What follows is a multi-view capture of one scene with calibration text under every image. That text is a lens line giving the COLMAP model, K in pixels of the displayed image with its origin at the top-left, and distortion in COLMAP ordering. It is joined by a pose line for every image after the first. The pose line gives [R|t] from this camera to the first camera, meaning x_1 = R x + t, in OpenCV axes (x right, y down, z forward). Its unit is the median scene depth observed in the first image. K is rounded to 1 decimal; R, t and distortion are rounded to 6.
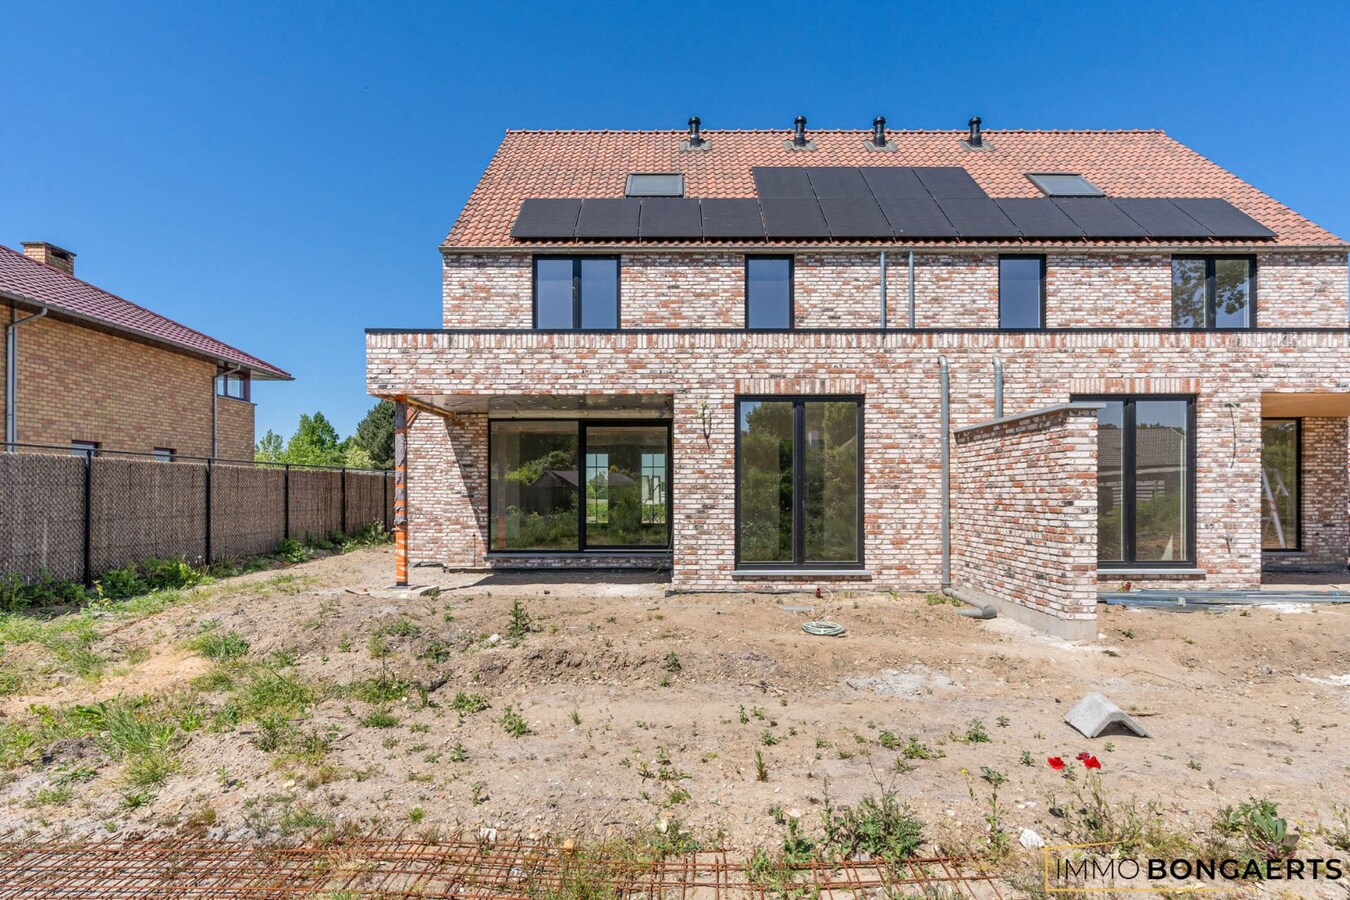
lens RADIAL K [[629.1, 0, 663.9], [0, 629.1, 492.8], [0, 0, 1]] dist [-0.003900, 0.000533]
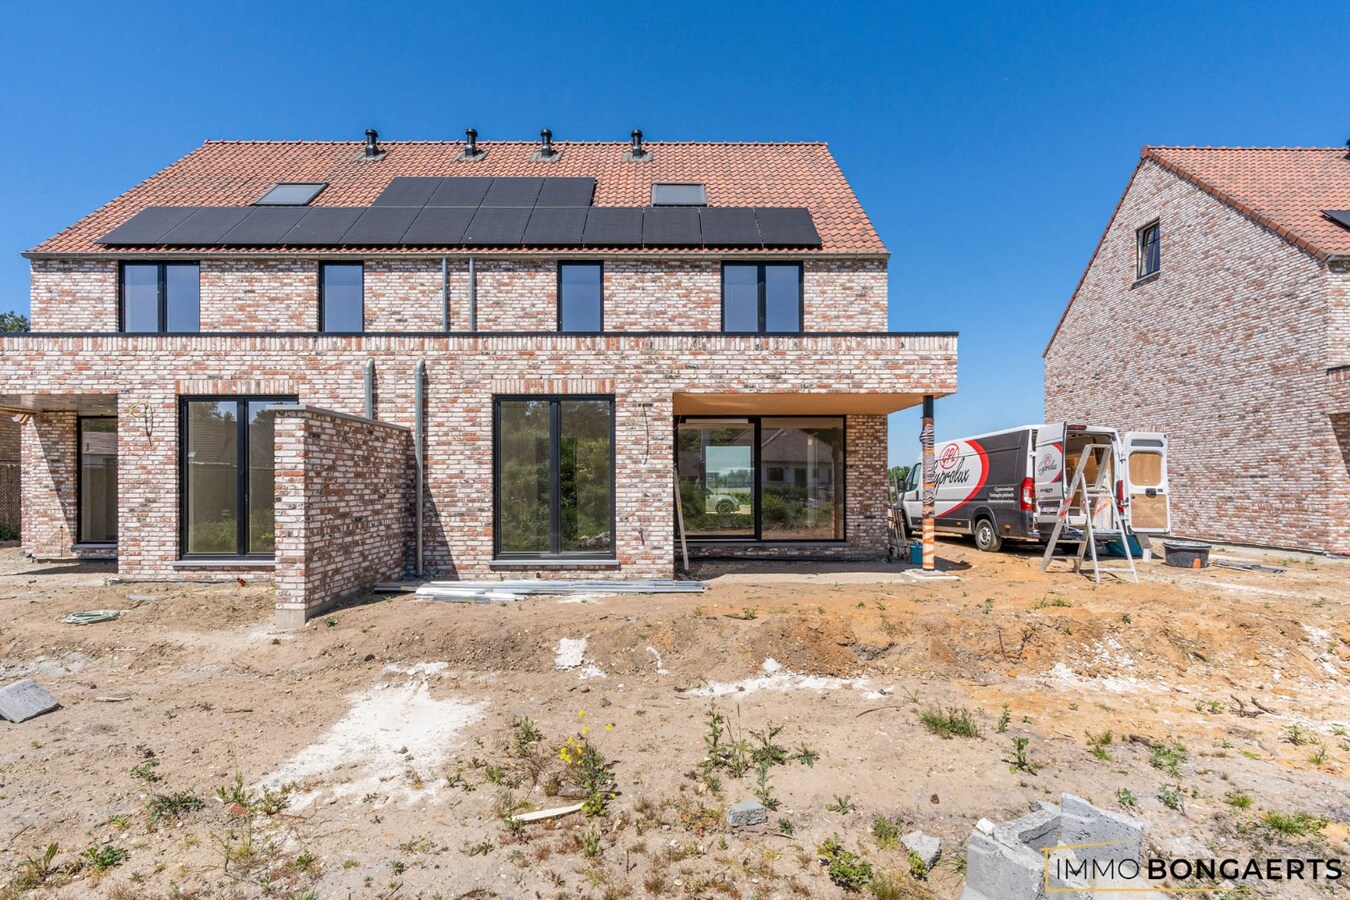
lens RADIAL K [[598.6, 0, 637.2], [0, 598.6, 483.9], [0, 0, 1]] dist [-0.008828, 0.004370]
pose [[0.999975, 0.000203, 0.007089, 0.879403], [-0.000213, 0.999999, 0.001396, -0.007892], [-0.007089, -0.001397, 0.999974, -0.008236]]
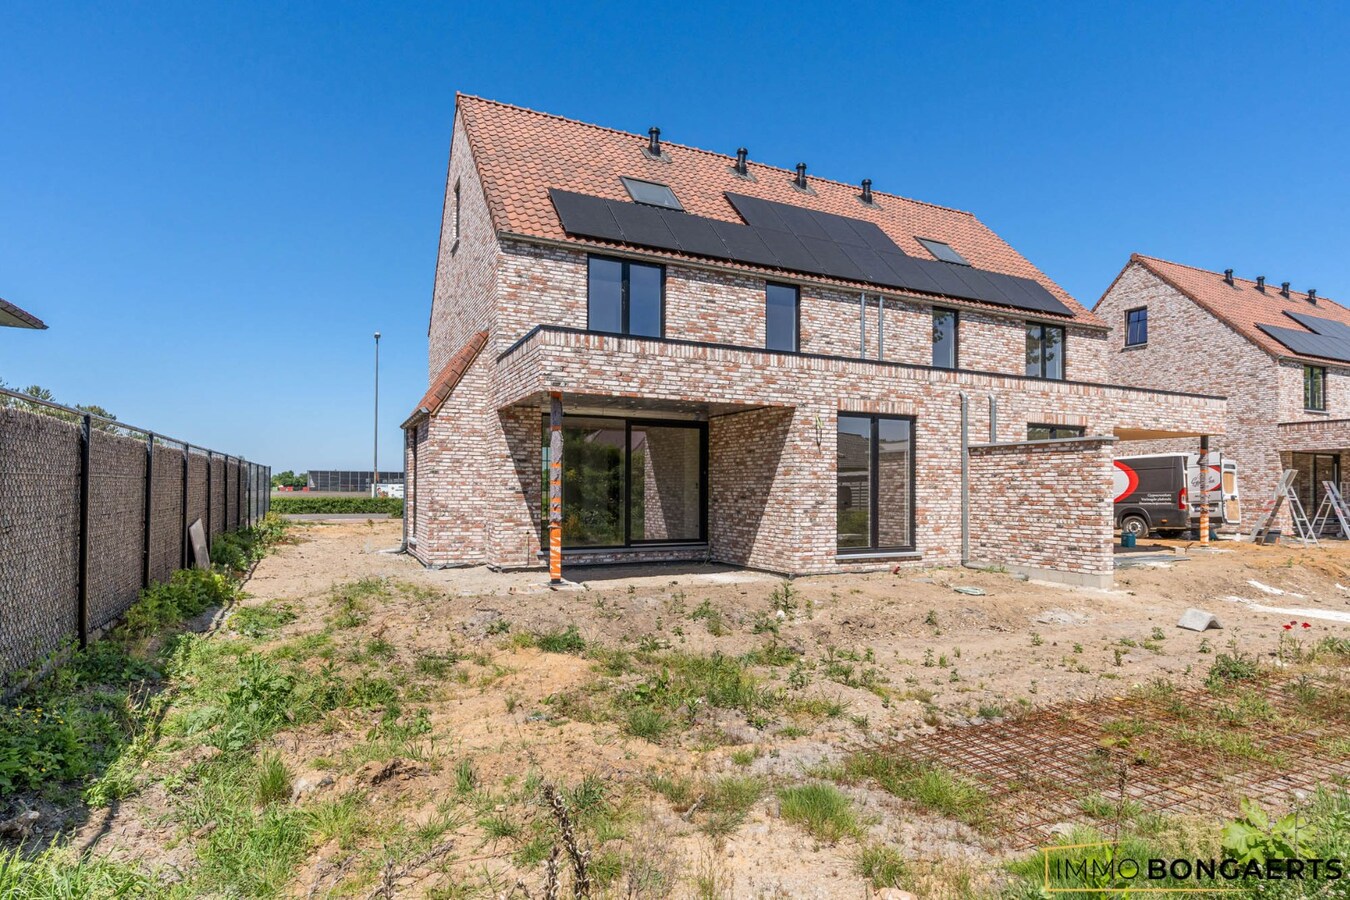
lens RADIAL K [[698.1, 0, 653.2], [0, 698.1, 482.0], [0, 0, 1]] dist [-0.001795, 0.000510]
pose [[0.909186, 0.010577, 0.416257, -0.768906], [-0.007676, 0.999933, -0.008641, -0.003692], [-0.416321, 0.004661, 0.909206, -0.077637]]
